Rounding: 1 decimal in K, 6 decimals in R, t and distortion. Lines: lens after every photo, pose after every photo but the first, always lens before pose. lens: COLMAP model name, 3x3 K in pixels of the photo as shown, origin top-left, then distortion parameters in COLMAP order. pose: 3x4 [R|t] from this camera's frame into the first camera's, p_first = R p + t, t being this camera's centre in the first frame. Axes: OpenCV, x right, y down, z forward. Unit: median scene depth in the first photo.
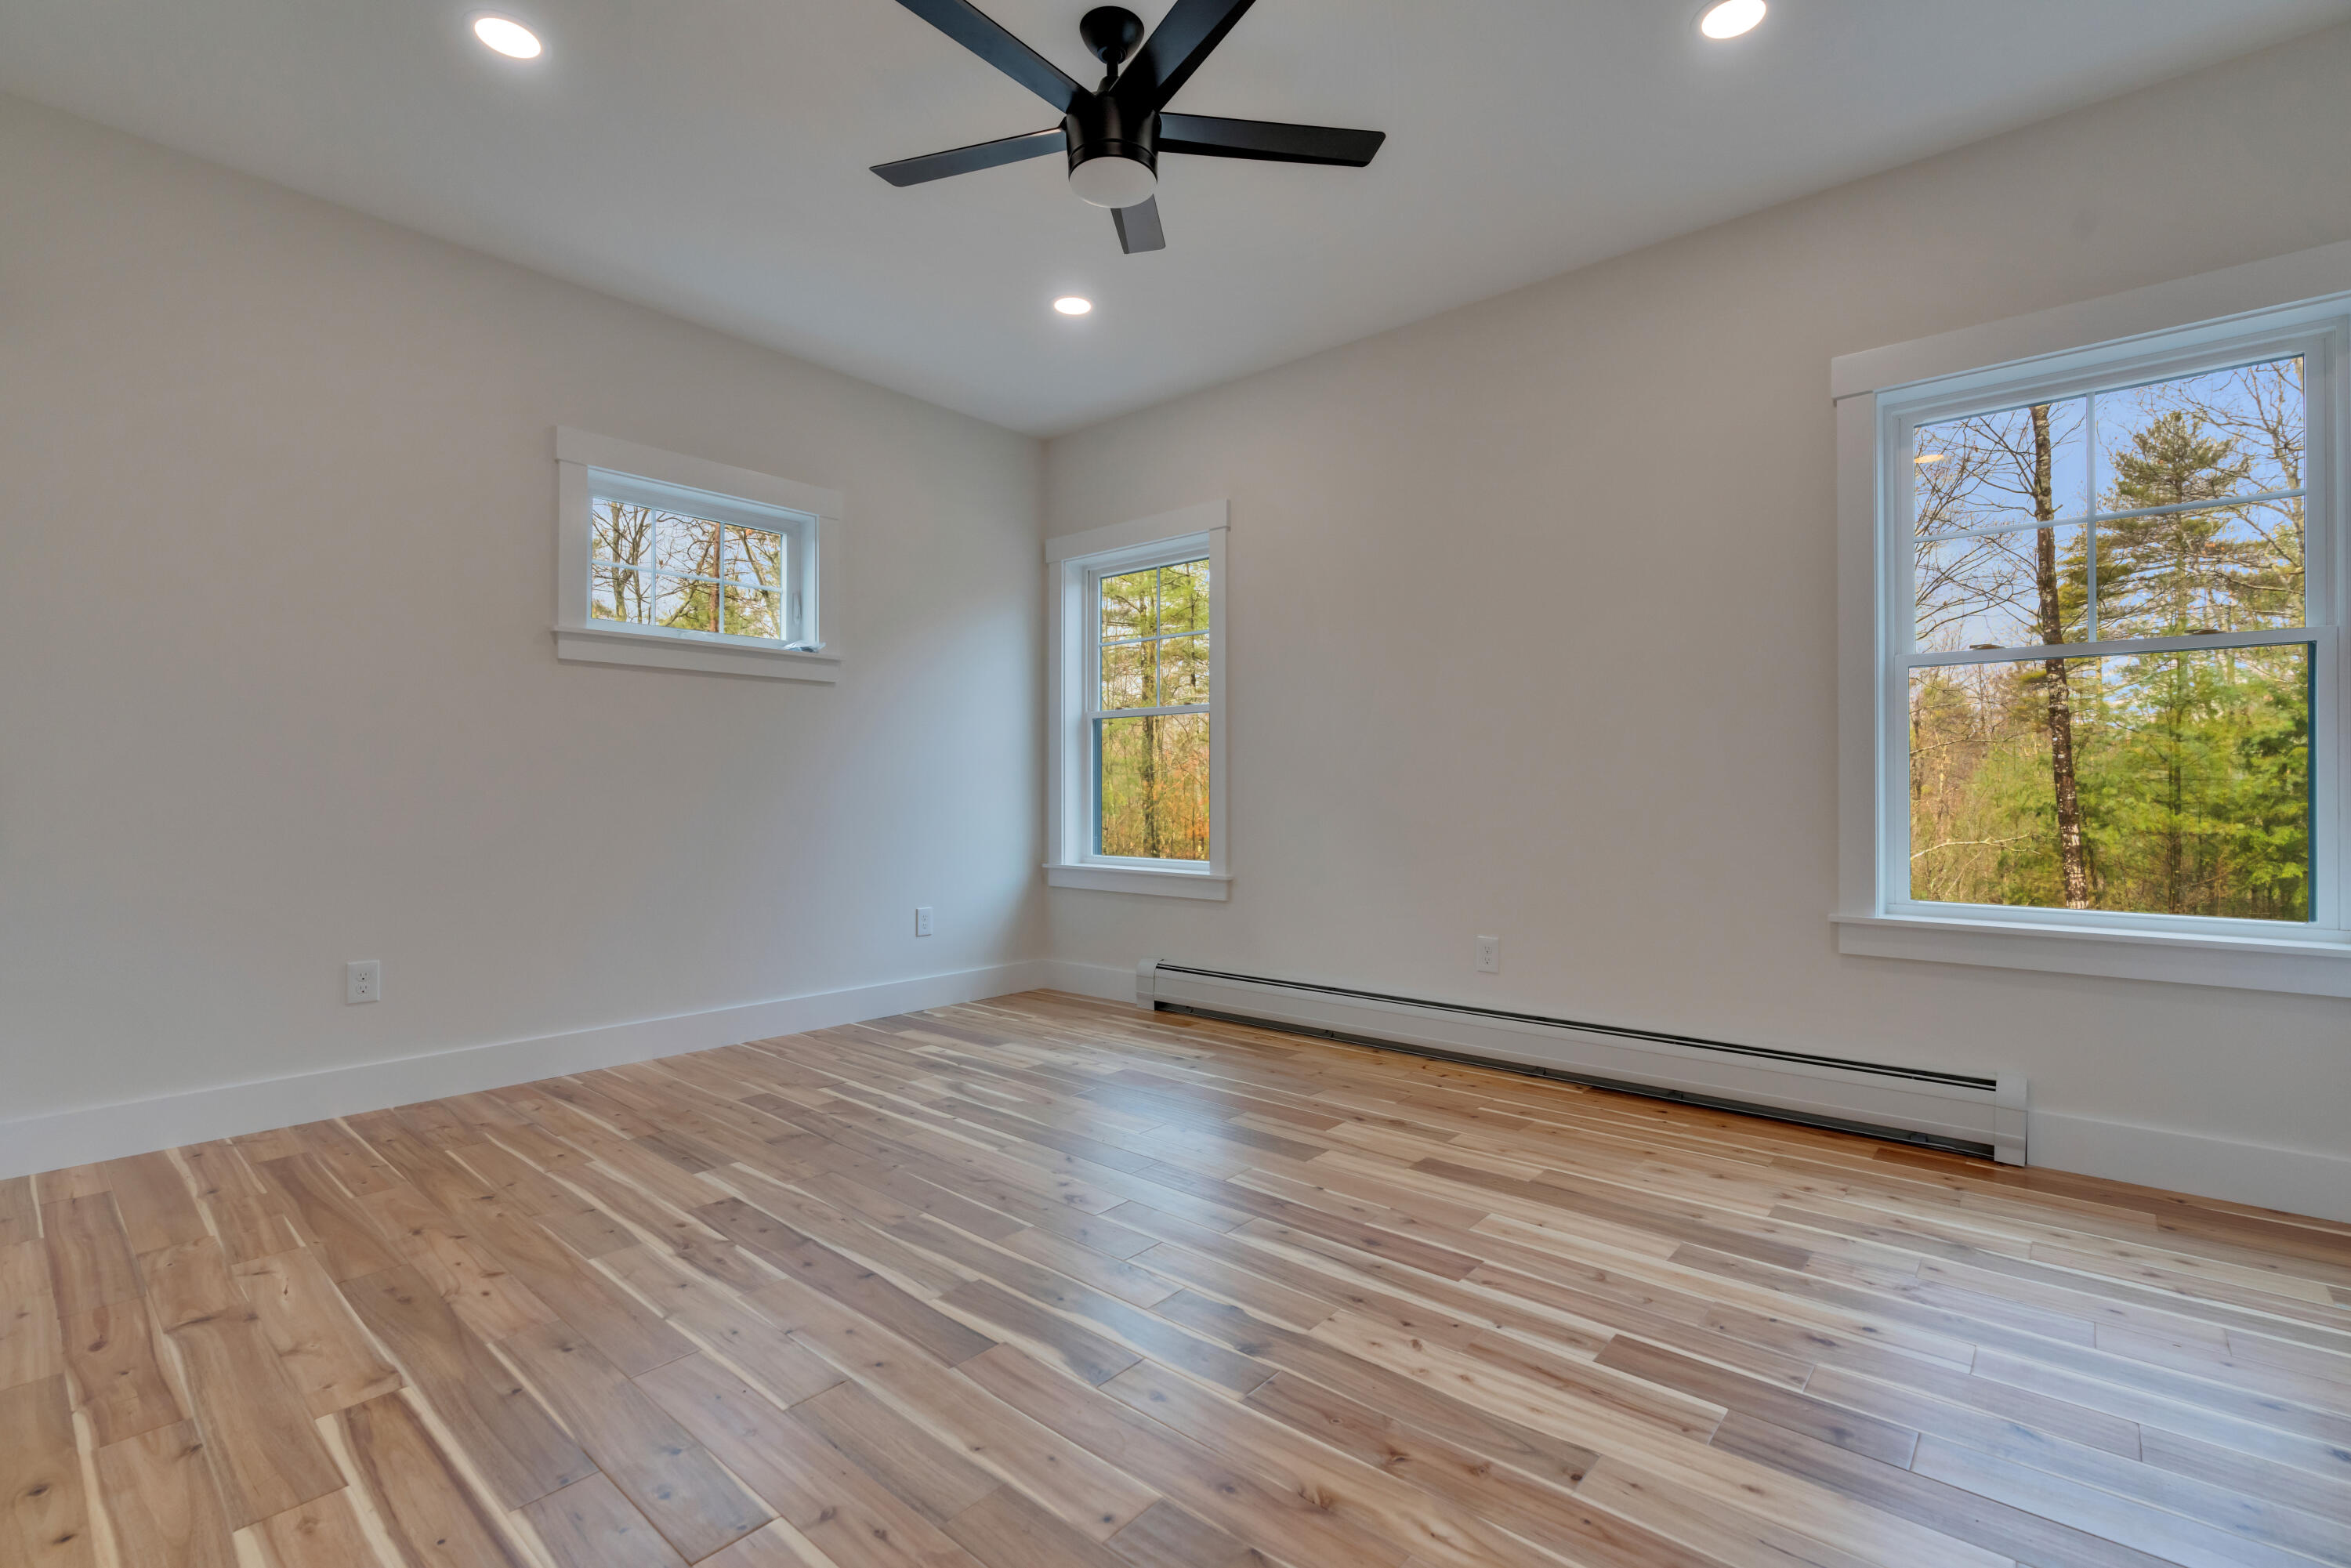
lens RADIAL K [[1031.5, 0, 1181.6], [0, 1031.5, 787.7], [0, 0, 1]] dist [-0.003166, -0.000399]
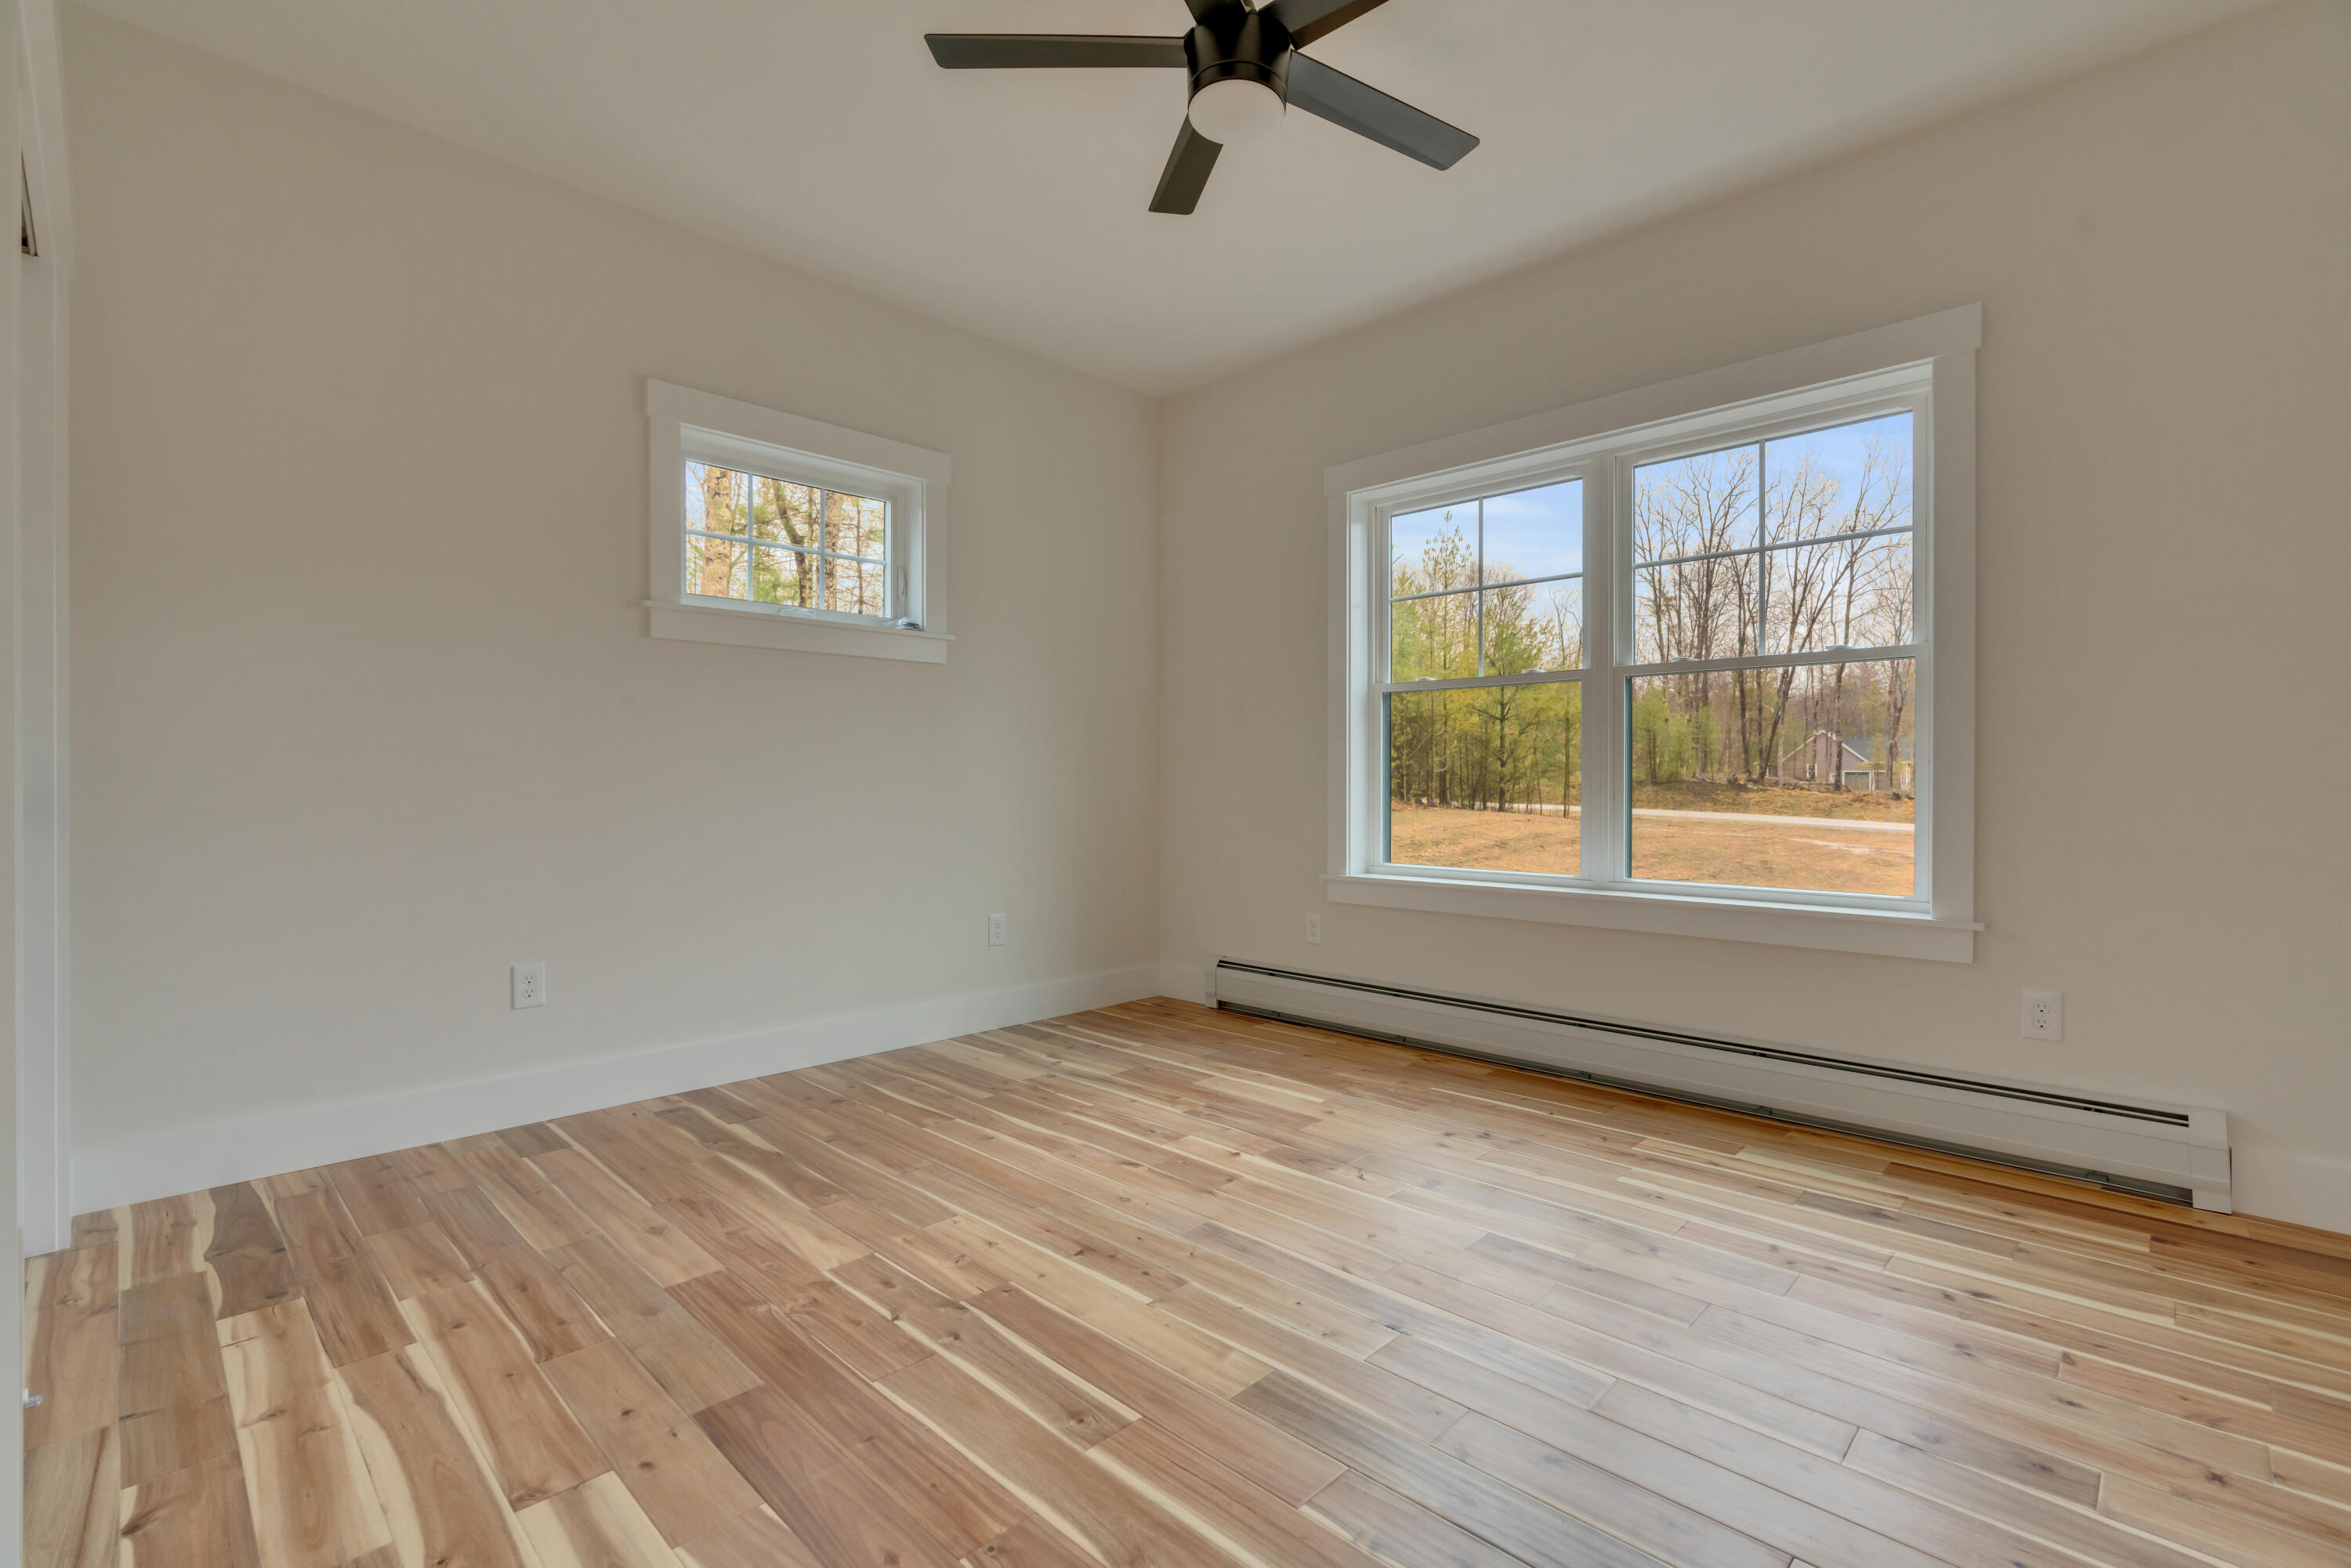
lens RADIAL K [[1034.2, 0, 1184.9], [0, 1034.2, 773.7], [0, 0, 1]] dist [0.025856, 0.000081]
pose [[0.999405, 0.008412, -0.033461, -0.080775], [-0.008614, 0.999945, -0.005903, 0.001100], [0.033409, 0.006187, 0.999423, 0.073516]]
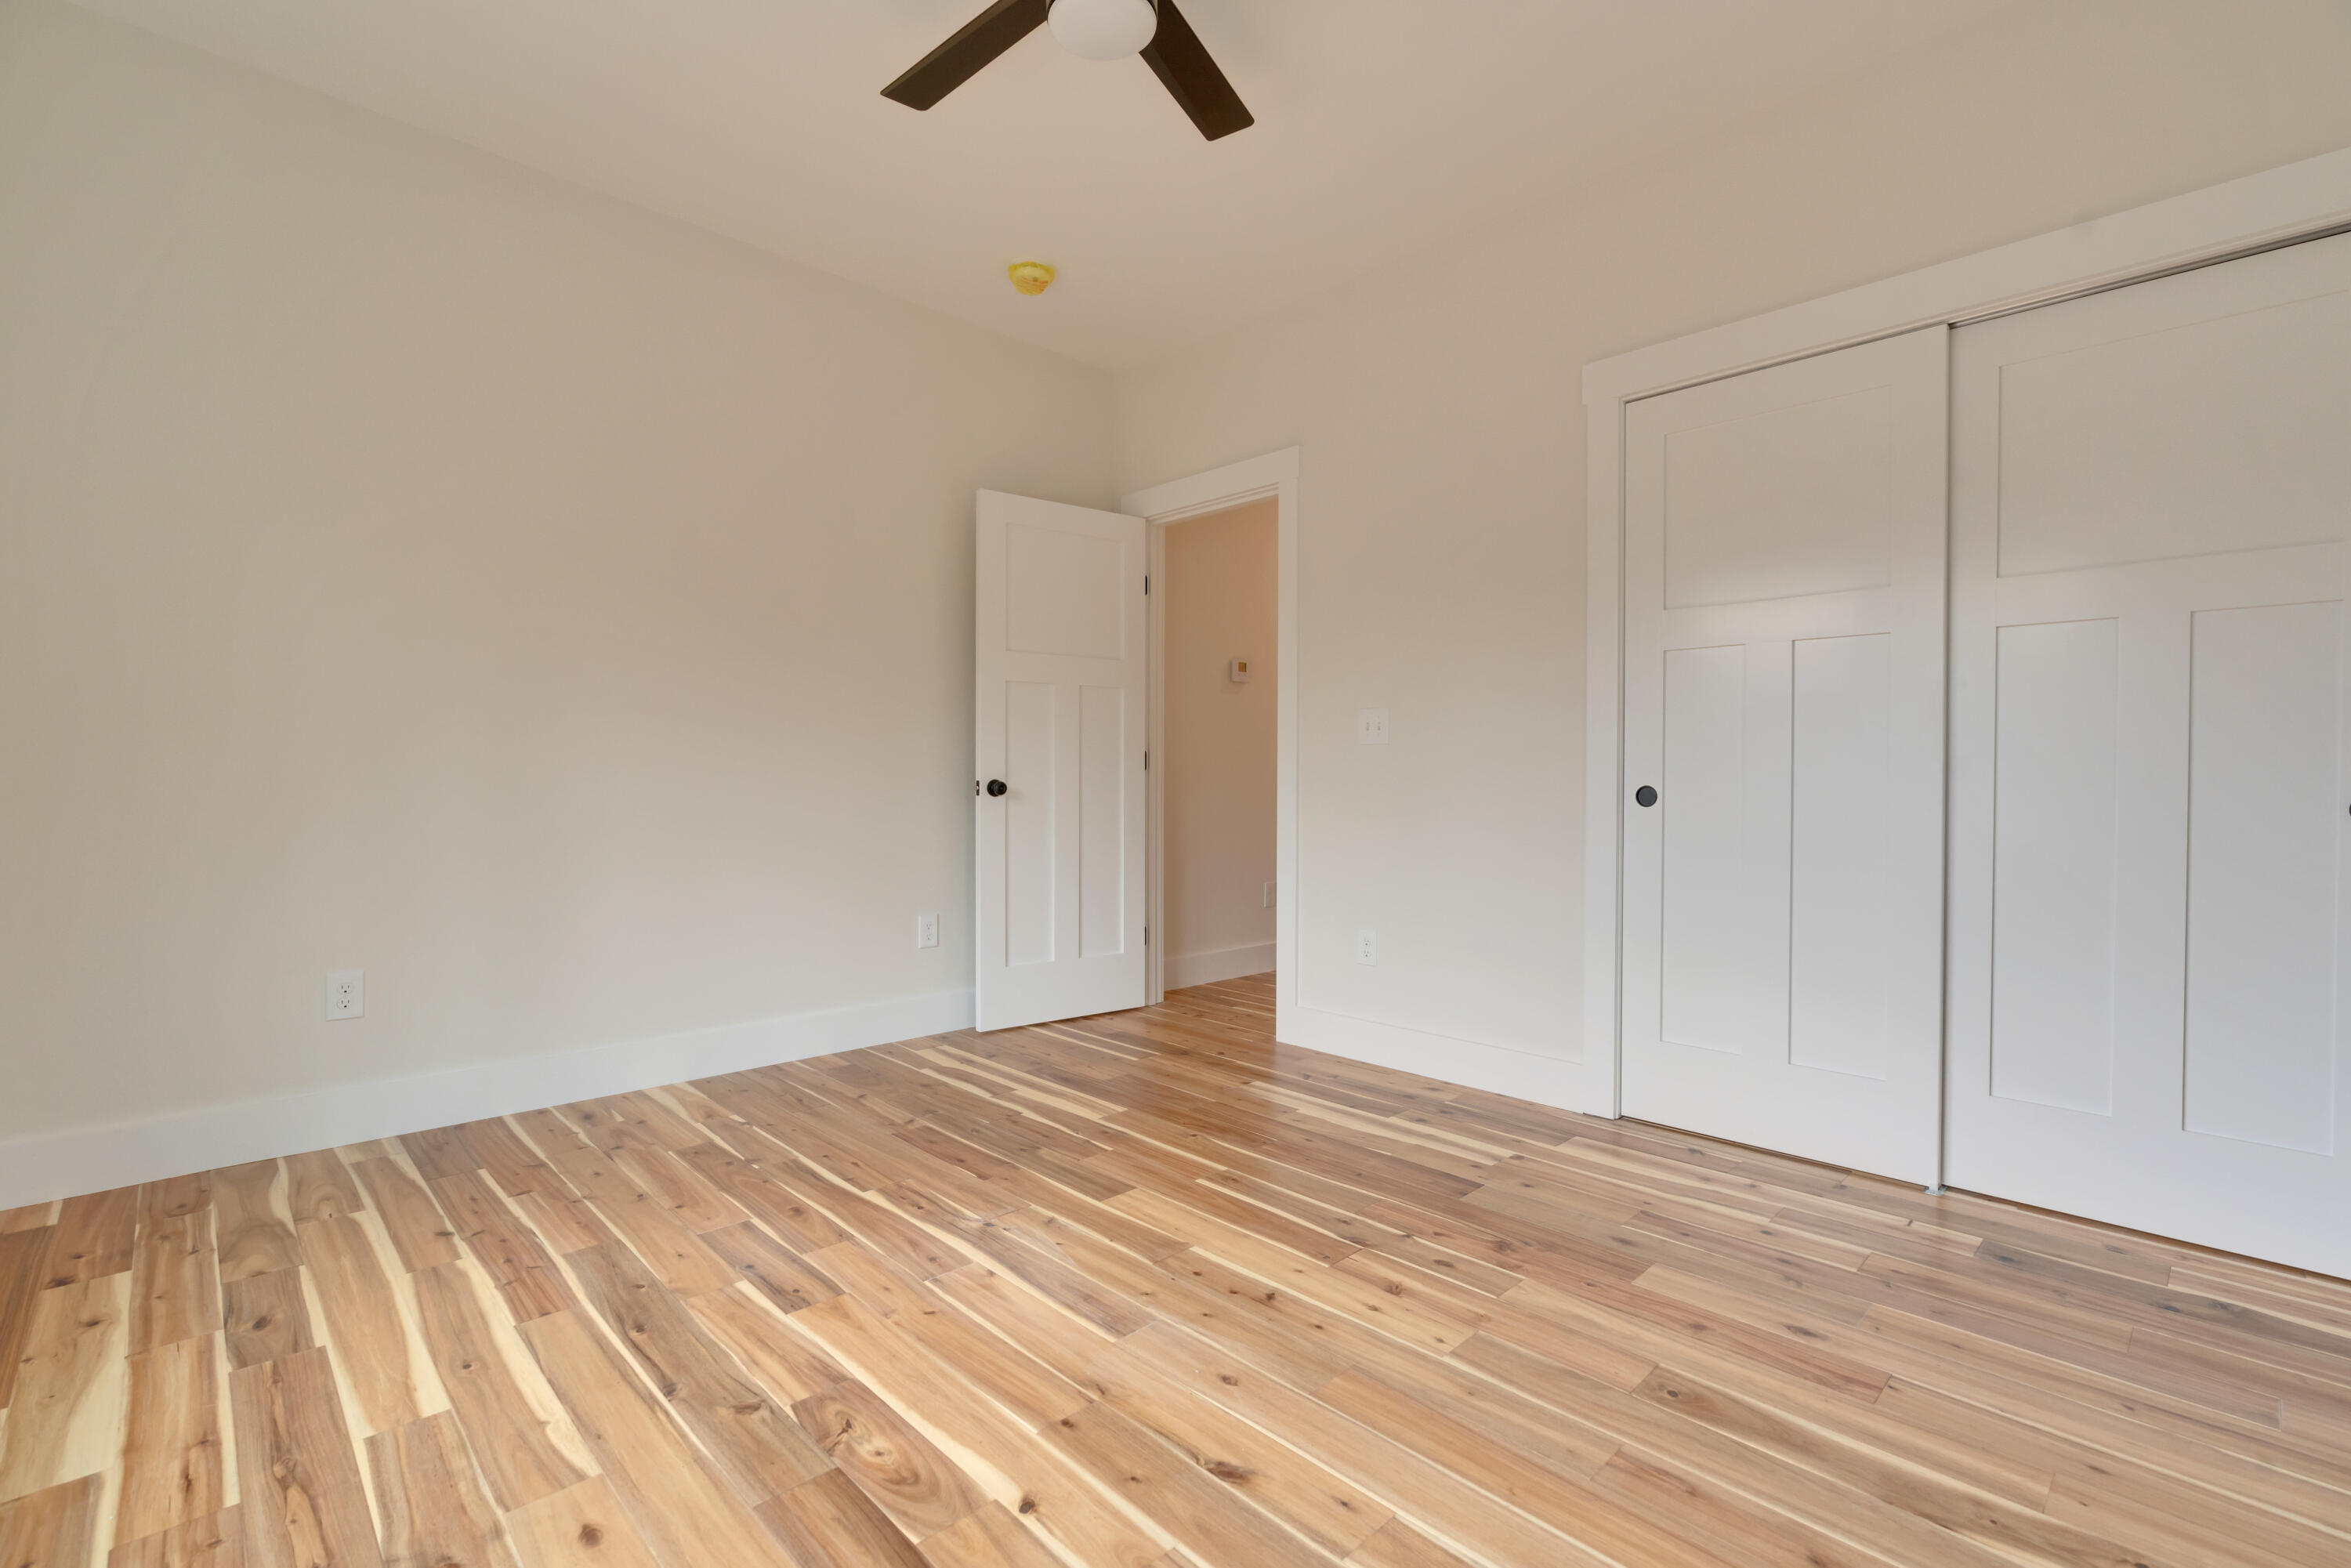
lens RADIAL K [[1031.5, 0, 1181.6], [0, 1031.5, 787.7], [0, 0, 1]] dist [-0.003166, -0.000399]
pose [[-0.997265, 0.002899, 0.073846, -0.192809], [0.003499, 0.999962, 0.007993, 0.005172], [-0.073820, 0.008229, -0.997238, 1.812604]]
